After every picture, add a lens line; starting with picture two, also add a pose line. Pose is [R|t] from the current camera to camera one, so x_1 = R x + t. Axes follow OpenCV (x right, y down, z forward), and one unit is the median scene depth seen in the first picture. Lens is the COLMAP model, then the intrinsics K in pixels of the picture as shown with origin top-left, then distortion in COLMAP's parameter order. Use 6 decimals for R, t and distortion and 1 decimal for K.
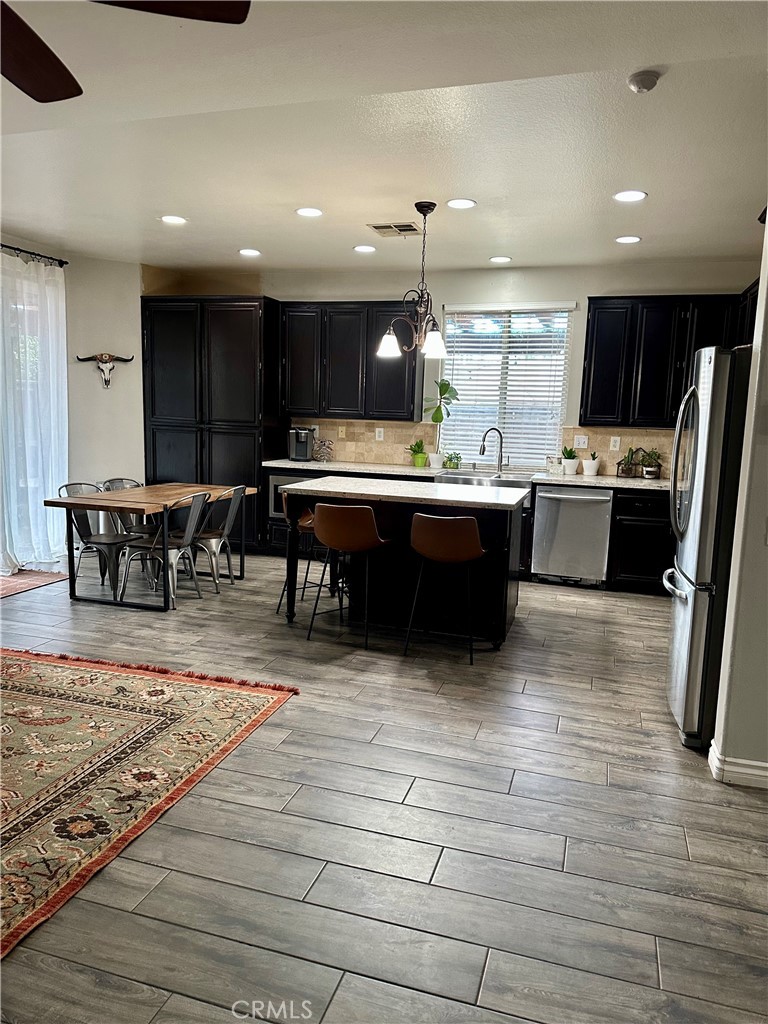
lens RADIAL K [[727.9, 0, 382.3], [0, 727.9, 513.3], [0, 0, 1]] dist [0.013271, -0.012128]
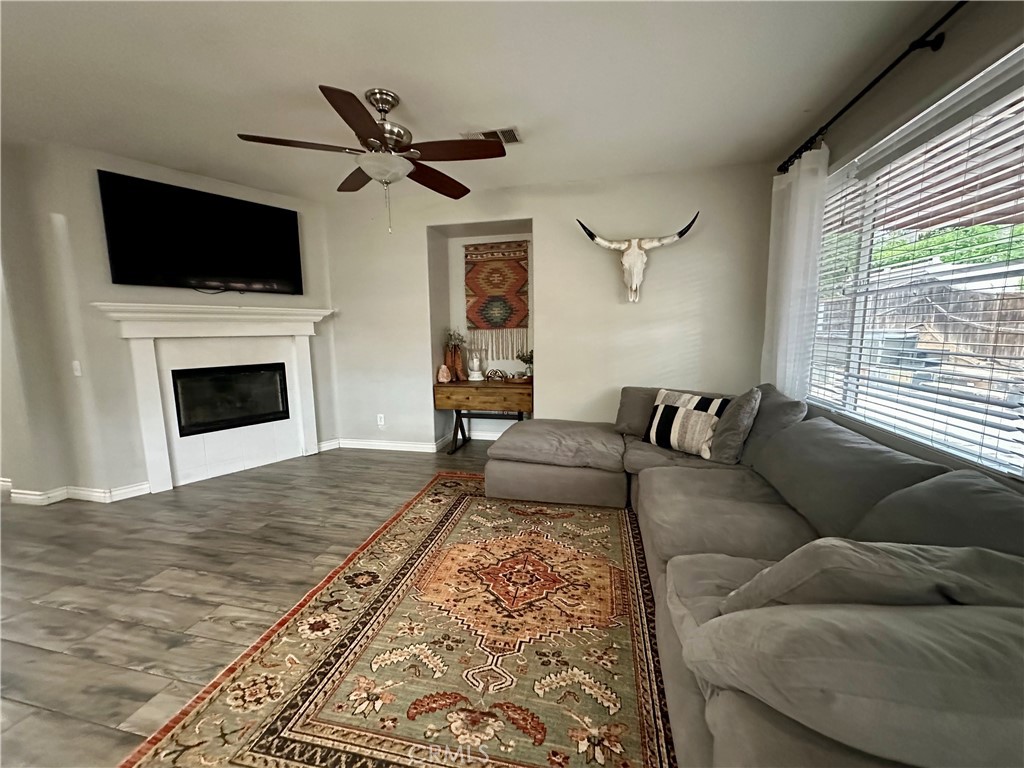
lens RADIAL K [[407.2, 0, 513.8], [0, 407.2, 382.3], [0, 0, 1]] dist [0.000439, 0.000044]
pose [[-0.996445, -0.008219, -0.083839, -0.601805], [-0.030970, 0.961274, 0.273850, -0.225133], [0.078342, 0.275473, -0.958111, 1.599547]]
